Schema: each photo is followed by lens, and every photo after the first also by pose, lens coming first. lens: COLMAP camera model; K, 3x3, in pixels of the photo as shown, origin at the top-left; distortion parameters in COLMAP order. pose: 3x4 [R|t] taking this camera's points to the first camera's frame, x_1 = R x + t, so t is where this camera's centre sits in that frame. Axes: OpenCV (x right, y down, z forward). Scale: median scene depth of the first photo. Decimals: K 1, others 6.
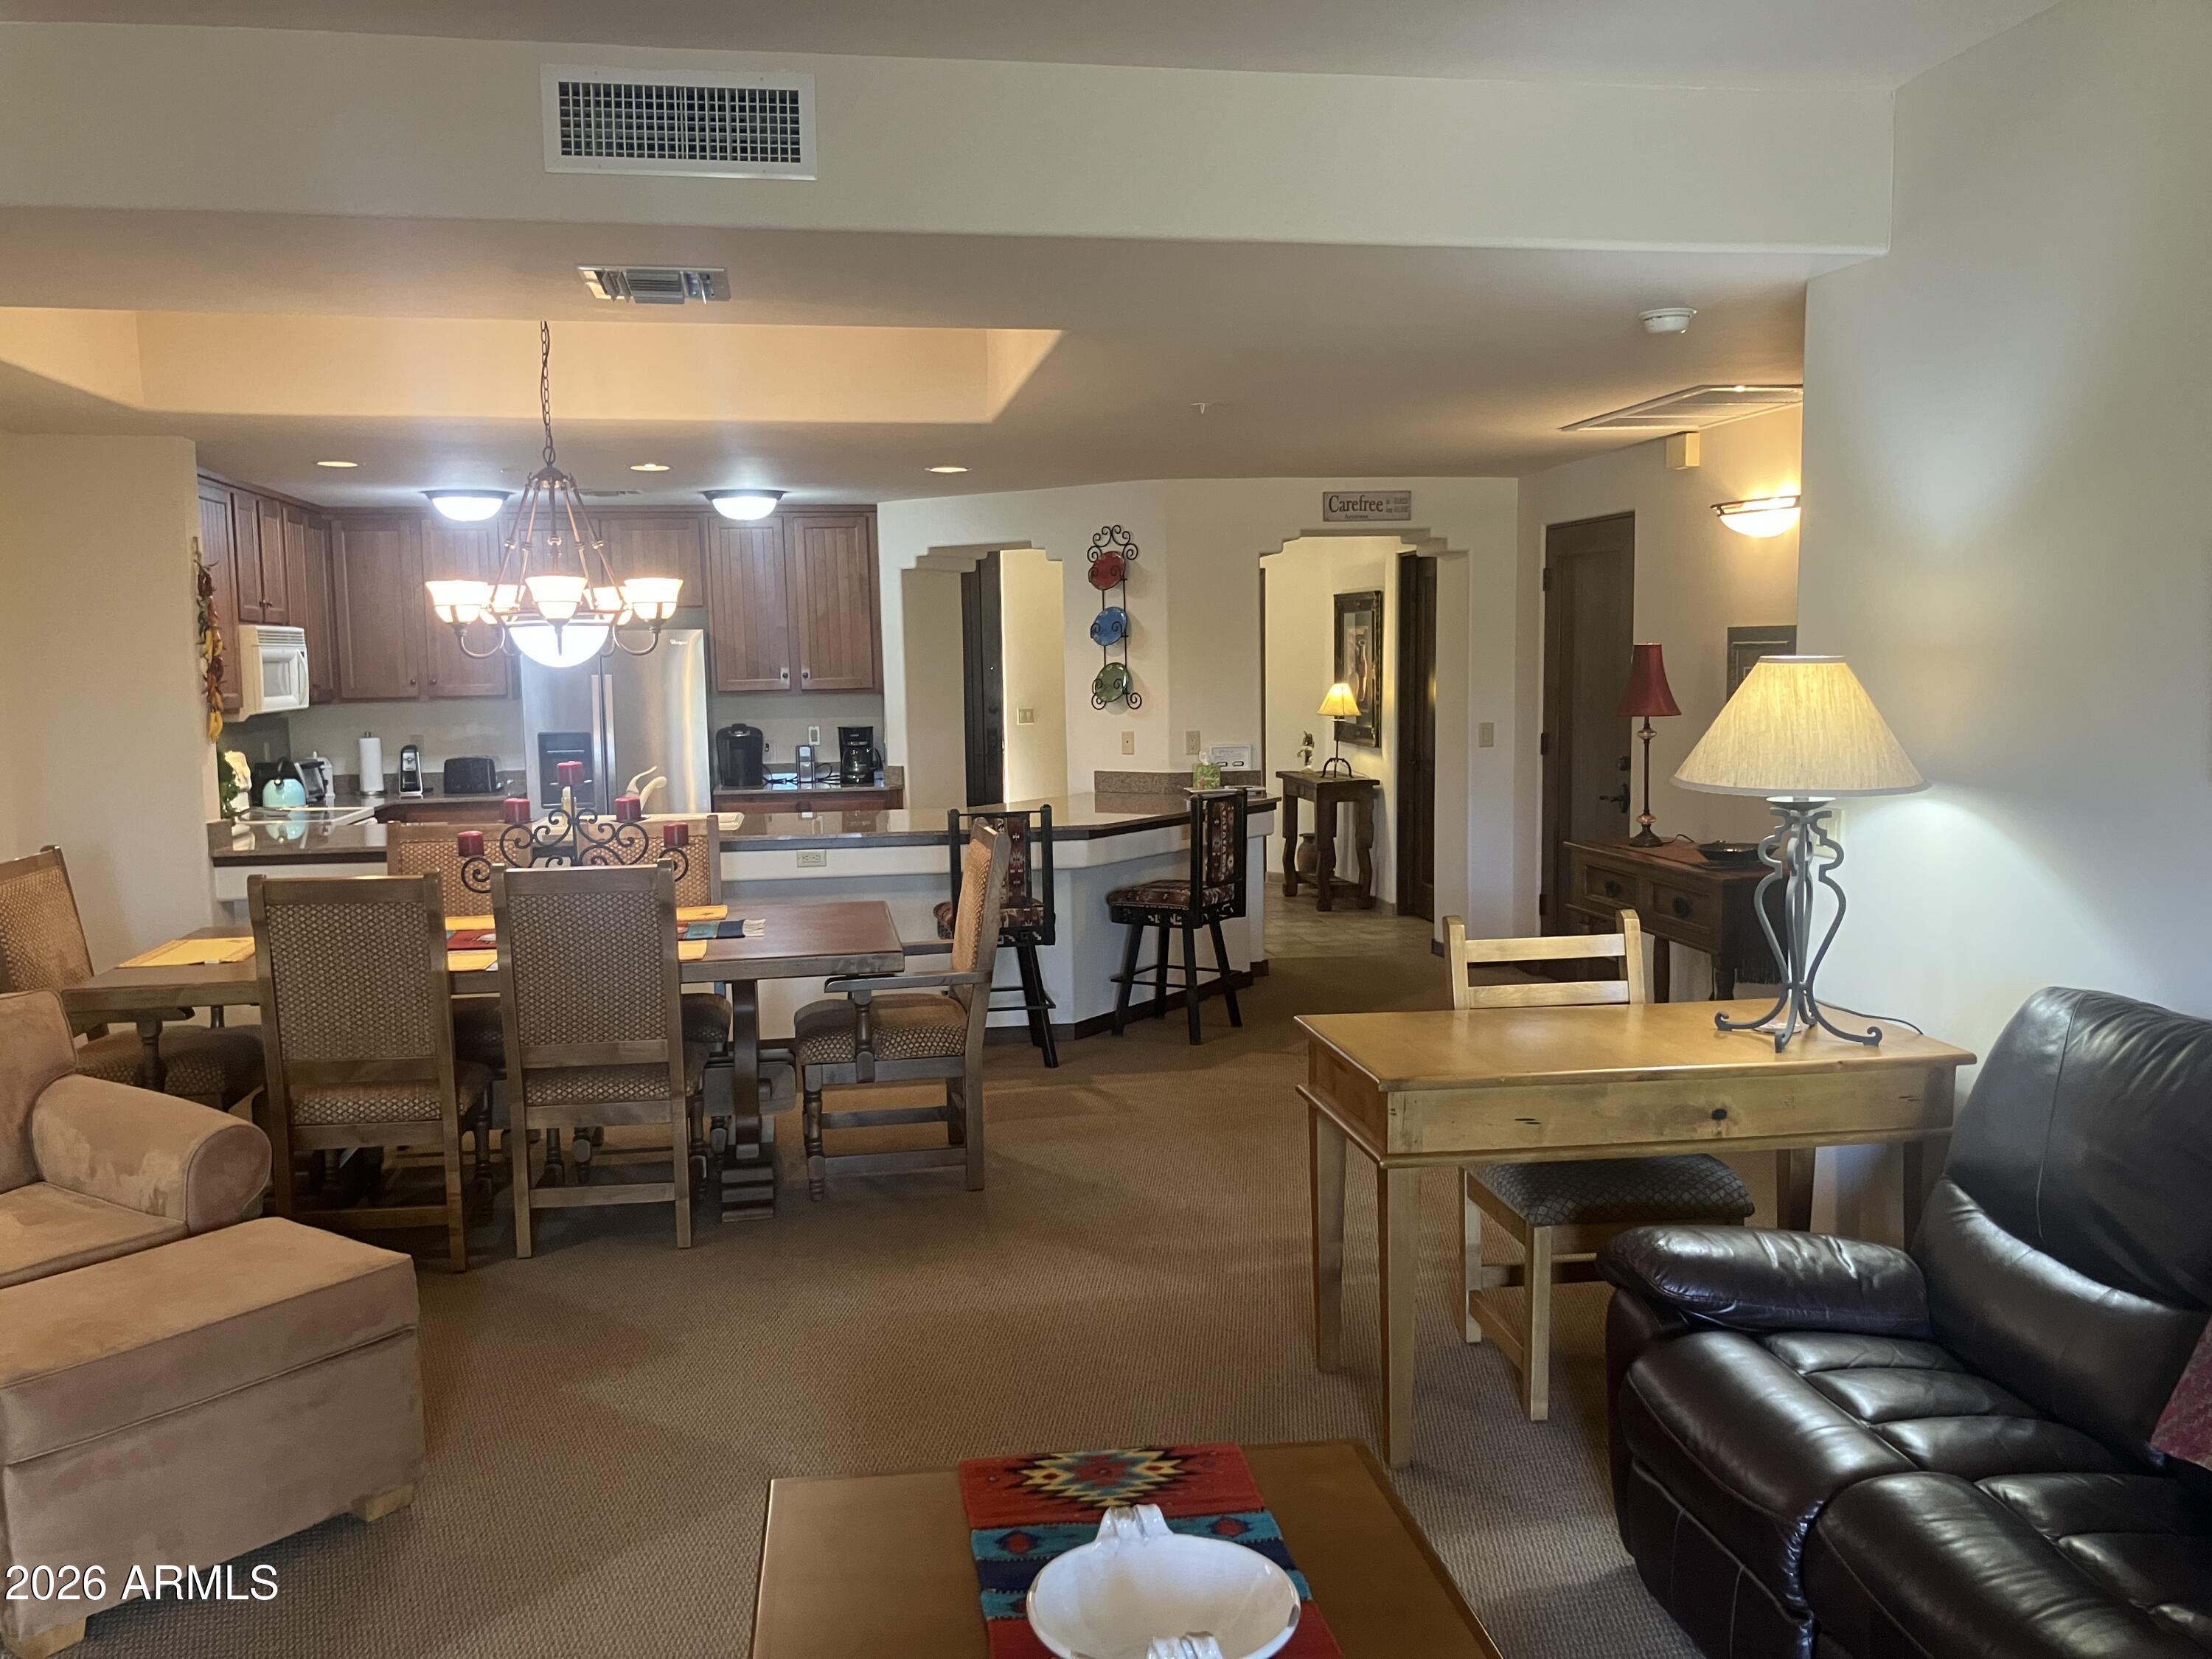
lens RADIAL K [[1818.6, 0, 1103.9], [0, 1818.6, 839.8], [0, 0, 1]] dist [0.020543, -0.007982]
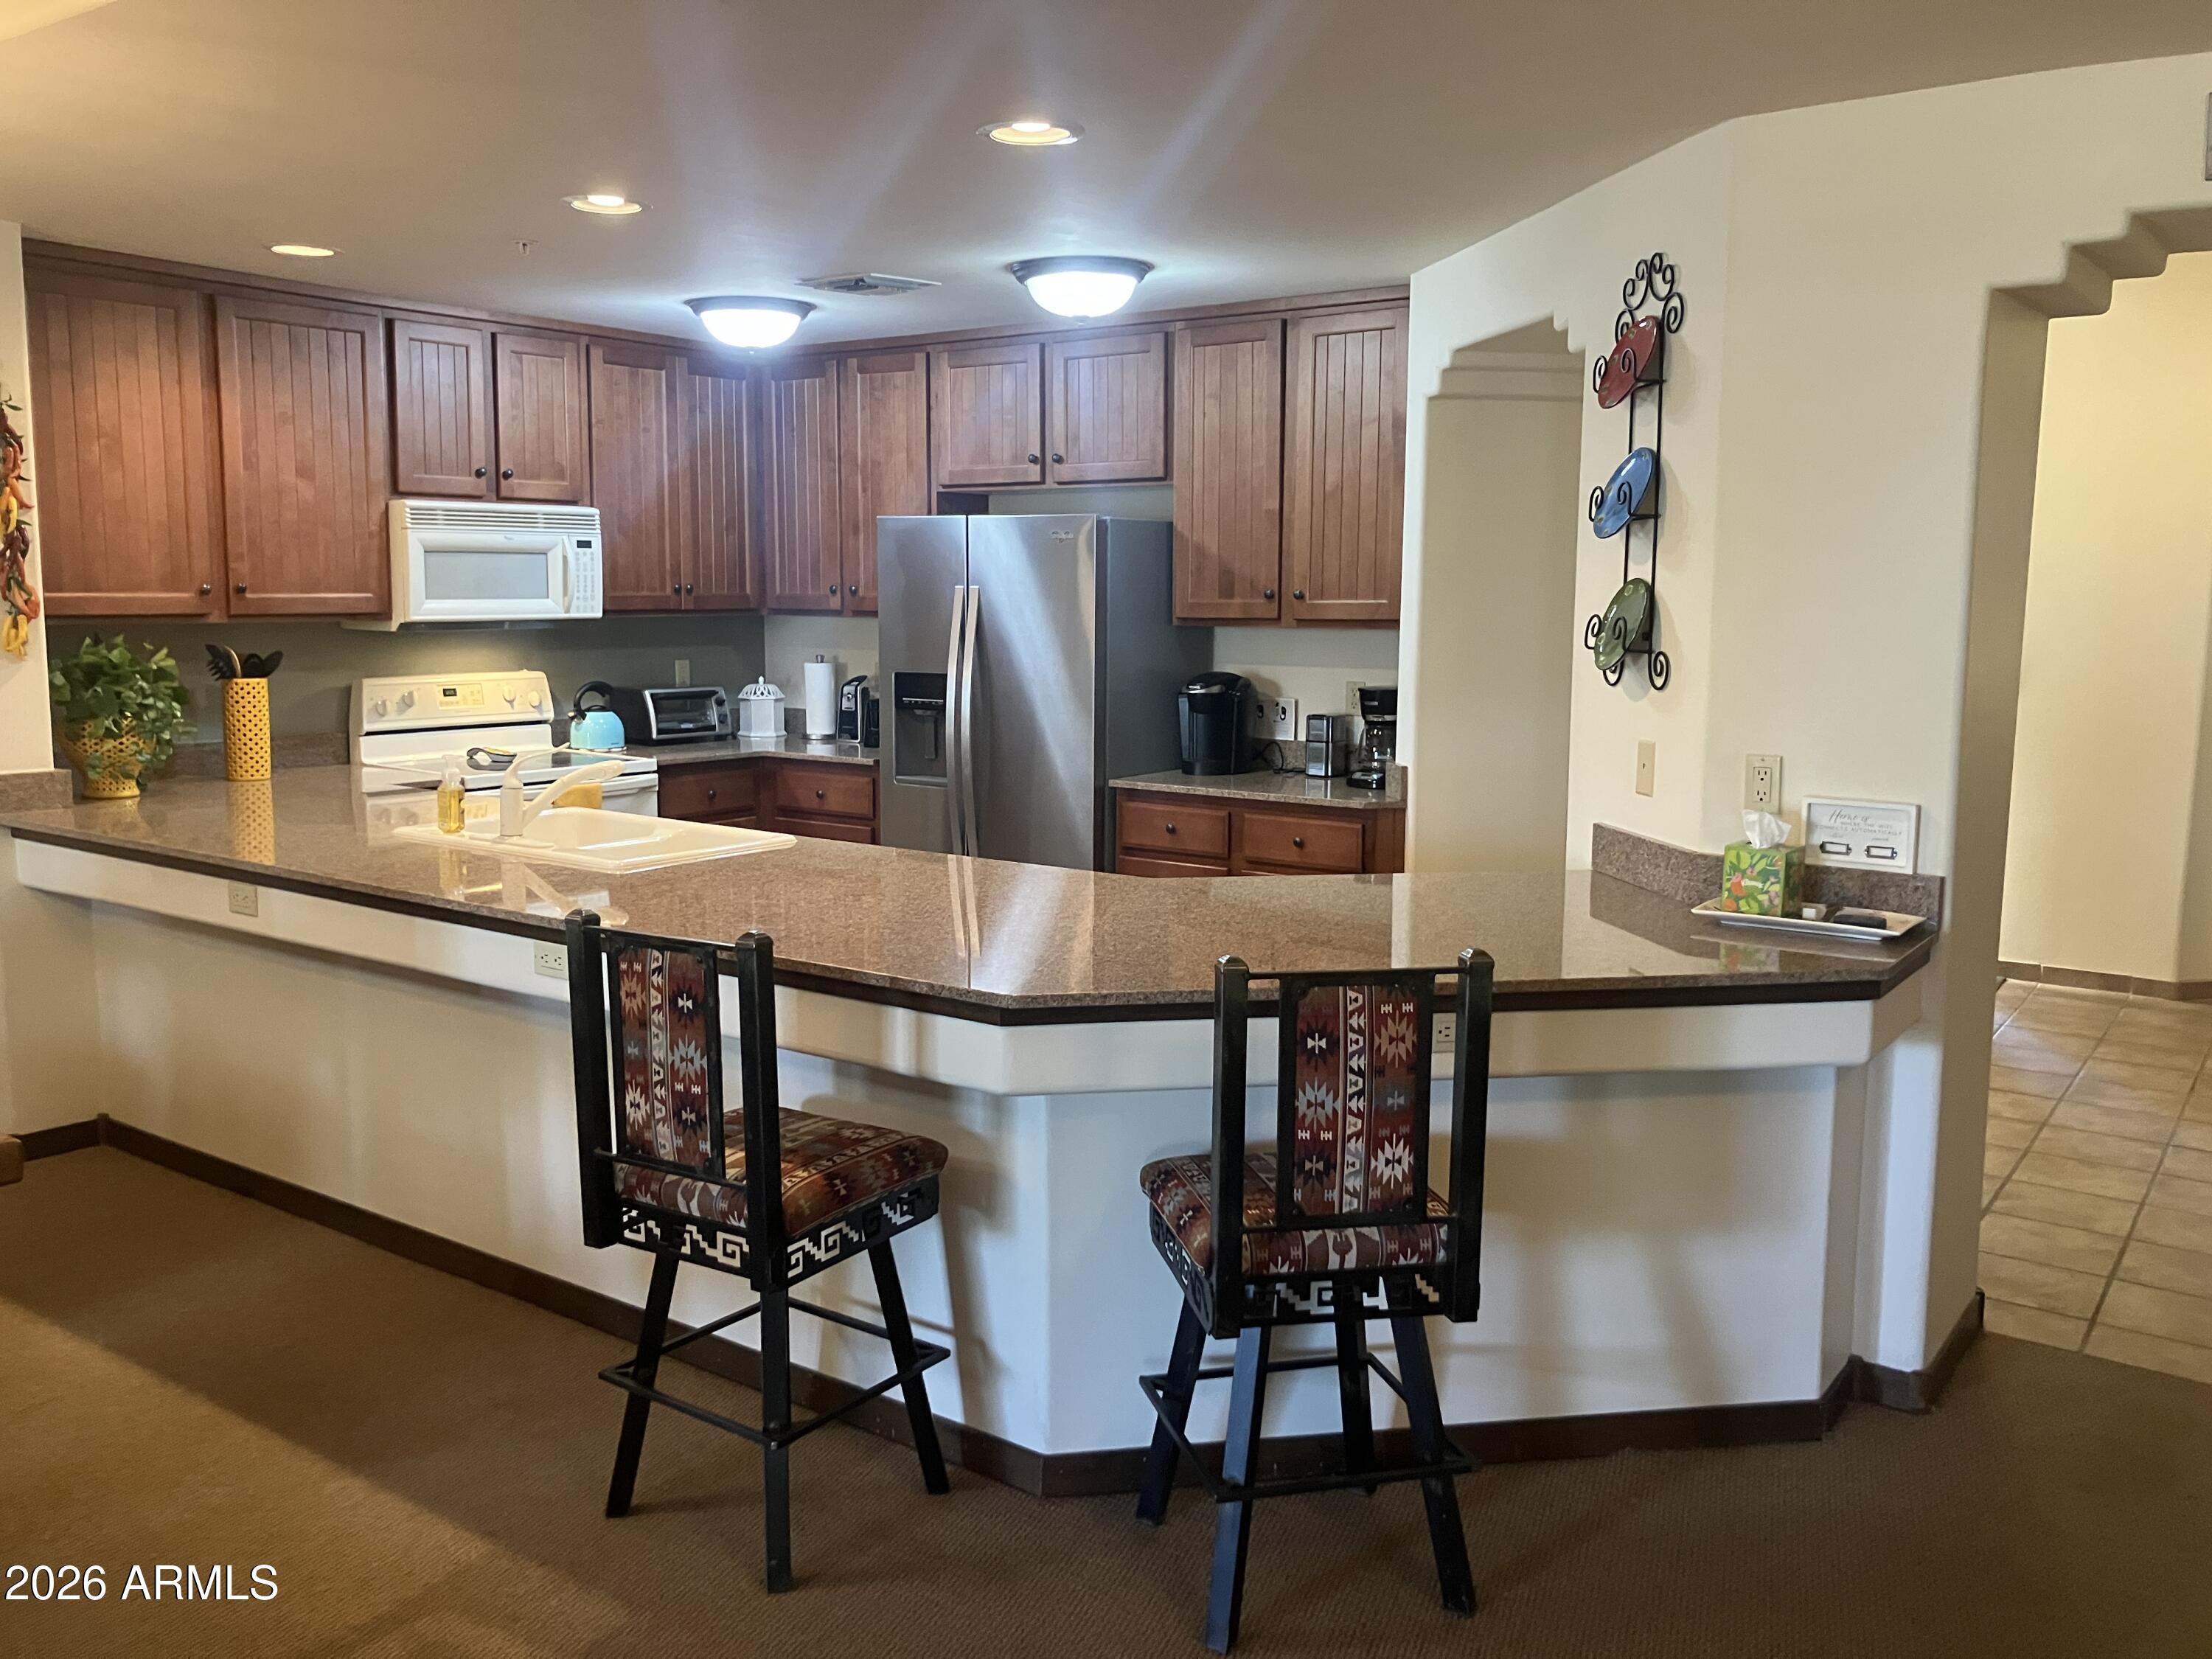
lens RADIAL K [[1815.4, 0, 1105.0], [0, 1815.4, 810.6], [0, 0, 1]] dist [0.018056, -0.036789]
pose [[0.705579, 0.111455, -0.699811, 0.367627], [-0.091901, 0.993606, 0.065588, -0.098984], [0.702646, 0.018035, 0.711310, 0.999378]]
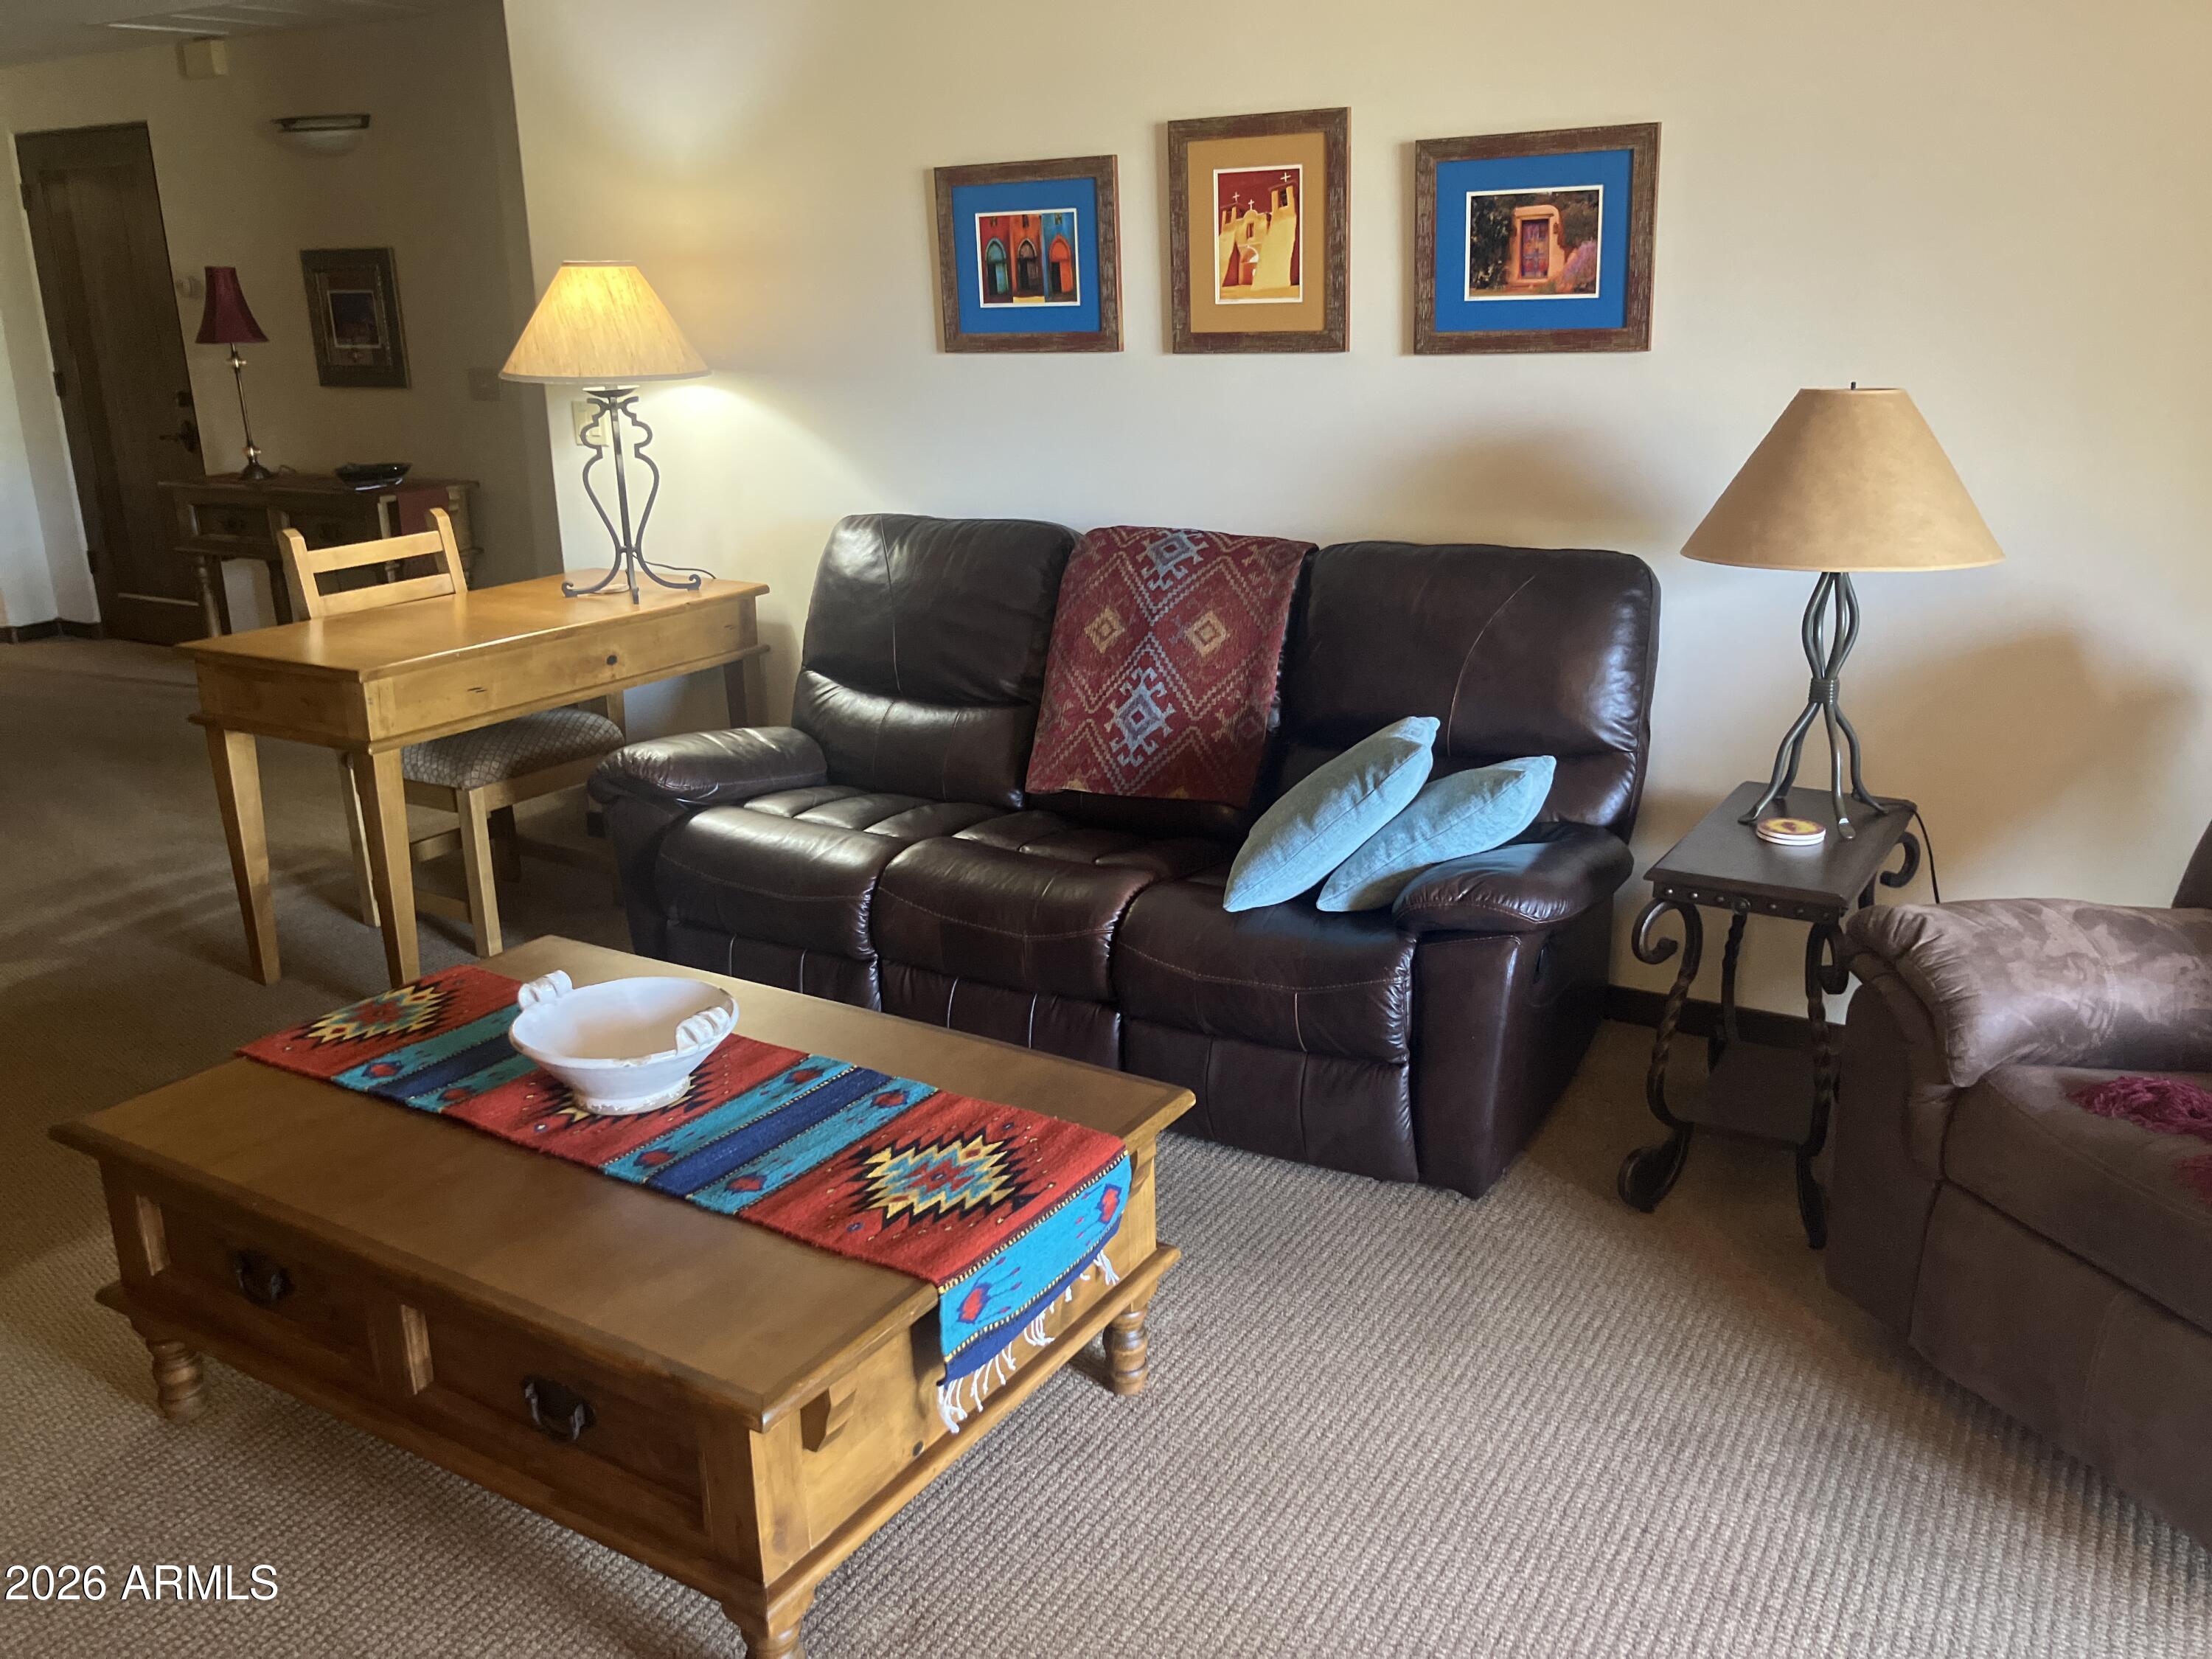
lens RADIAL K [[1818.6, 0, 1103.9], [0, 1818.6, 839.8], [0, 0, 1]] dist [0.020543, -0.007982]
pose [[0.642106, -0.223279, 0.733380, -0.235591], [0.085783, 0.971565, 0.220688, 0.020041], [-0.761801, -0.078794, 0.643001, -0.010687]]
